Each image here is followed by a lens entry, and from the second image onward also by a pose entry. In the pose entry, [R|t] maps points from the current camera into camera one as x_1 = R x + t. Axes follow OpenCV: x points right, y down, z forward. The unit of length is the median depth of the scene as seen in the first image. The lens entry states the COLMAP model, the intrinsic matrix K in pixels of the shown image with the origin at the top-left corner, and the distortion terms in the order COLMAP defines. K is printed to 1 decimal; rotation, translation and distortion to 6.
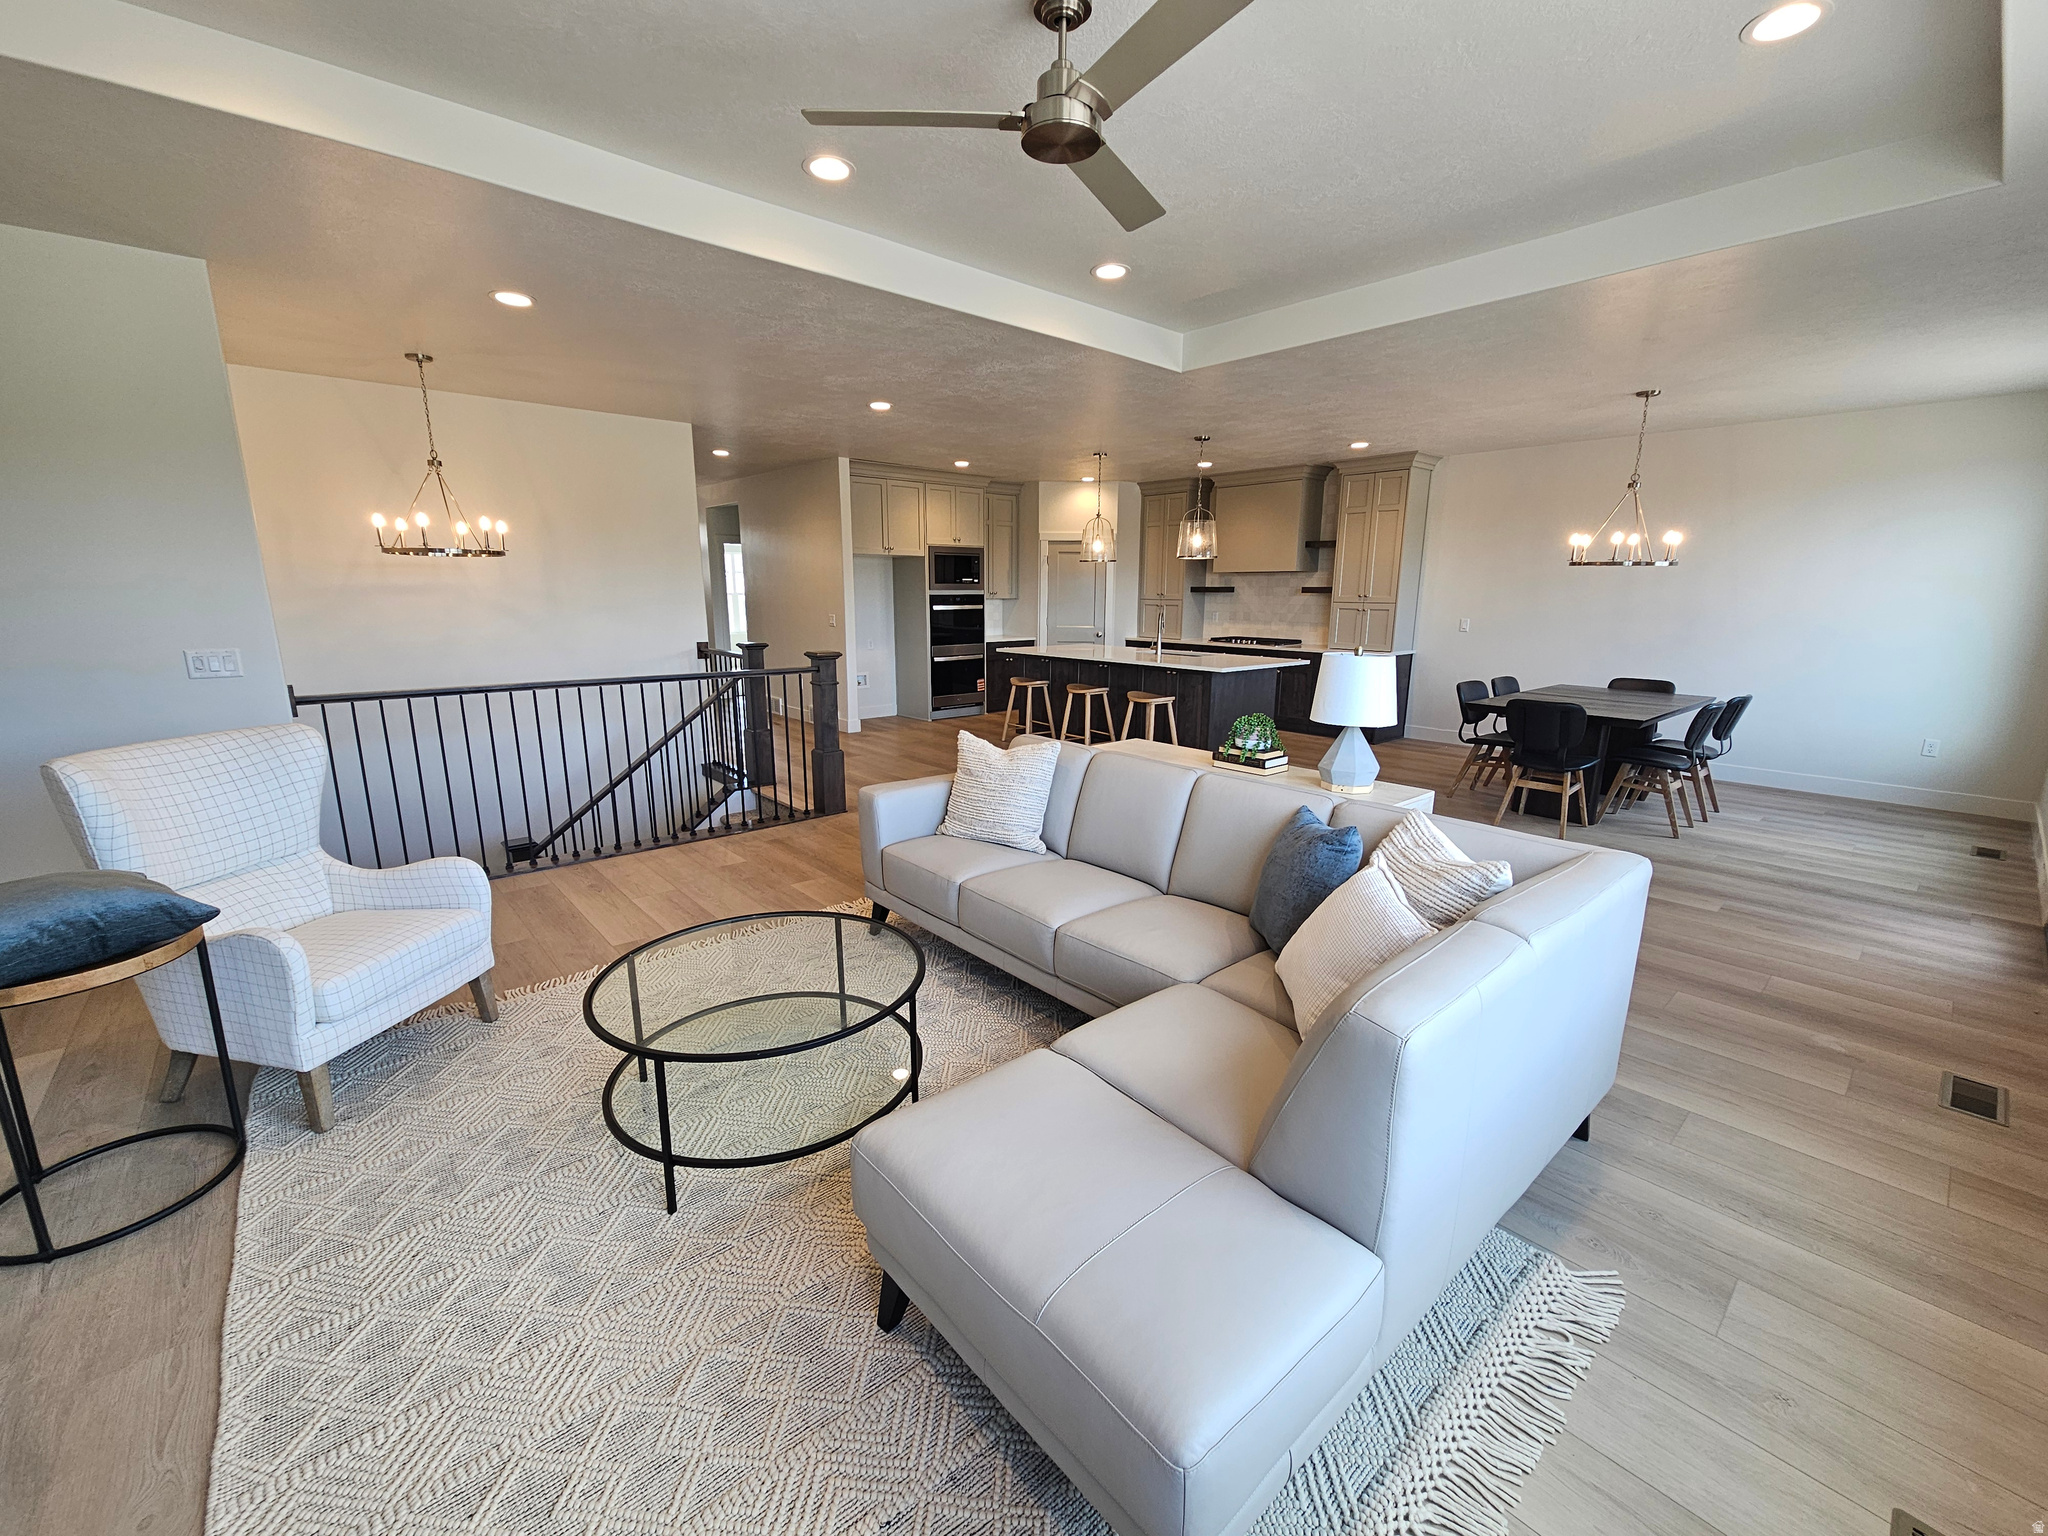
lens RADIAL K [[838.1, 0, 1027.2], [0, 838.1, 777.8], [0, 0, 1]] dist [-0.000172, 0.000727]
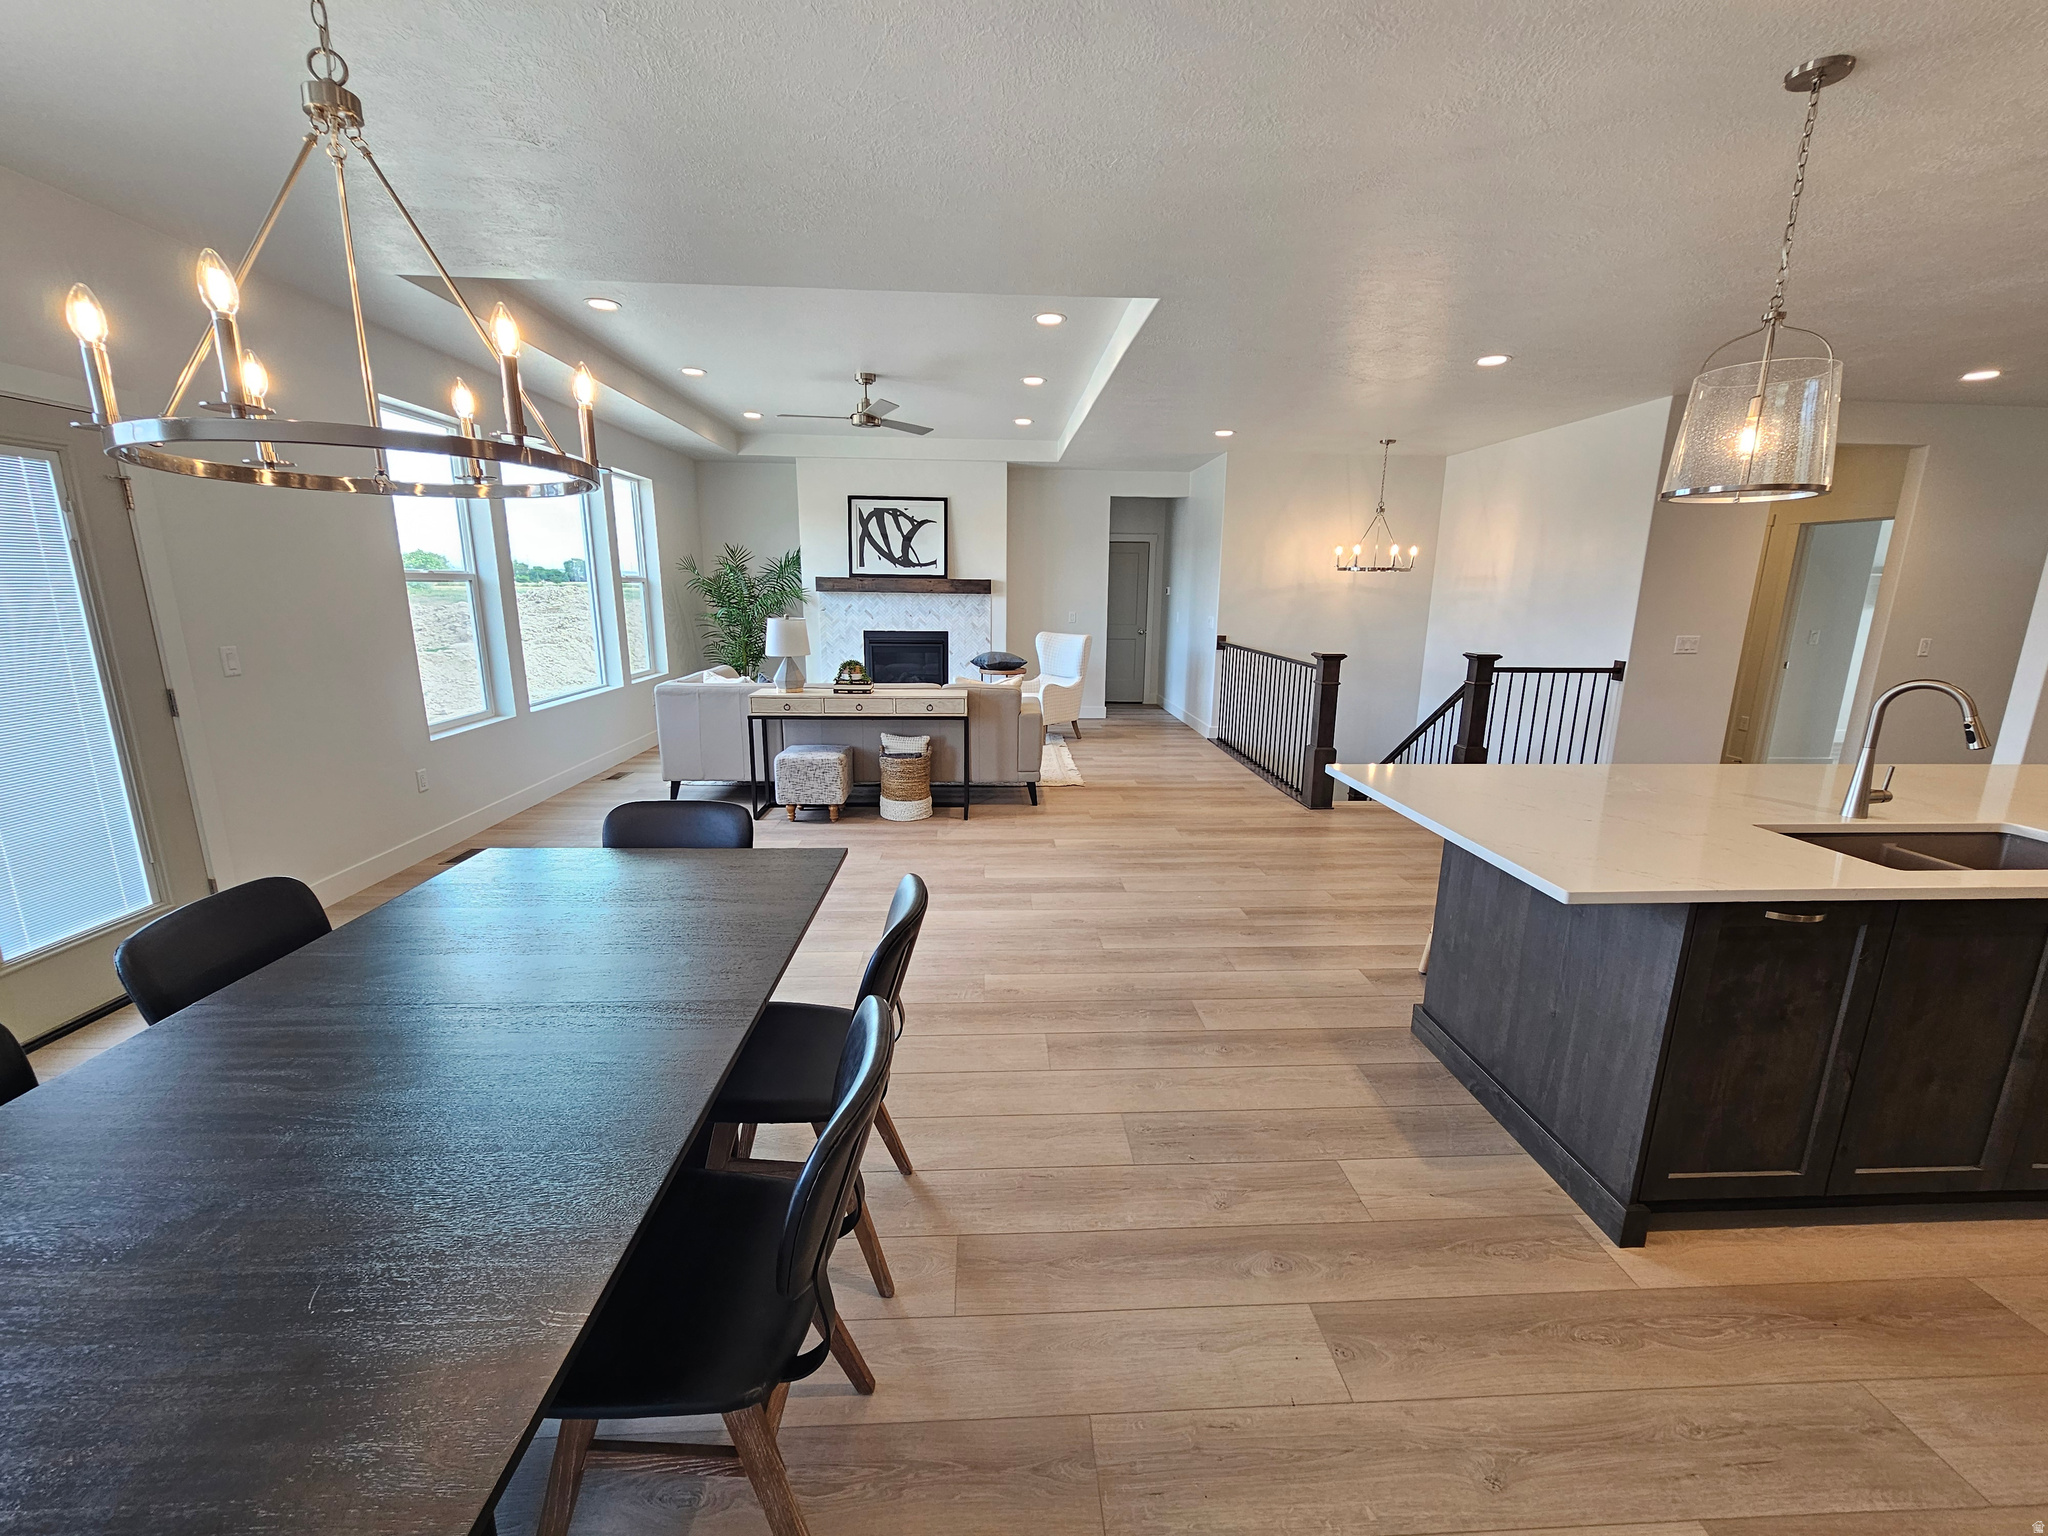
lens RADIAL K [[836.2, 0, 1031.1], [0, 836.2, 777.6], [0, 0, 1]] dist [-0.001645, -0.001150]
pose [[-0.612854, 0.166619, -0.772430, 0.463563], [-0.185921, 0.919670, 0.345891, -0.170874], [0.768013, 0.355591, -0.532645, 0.756868]]
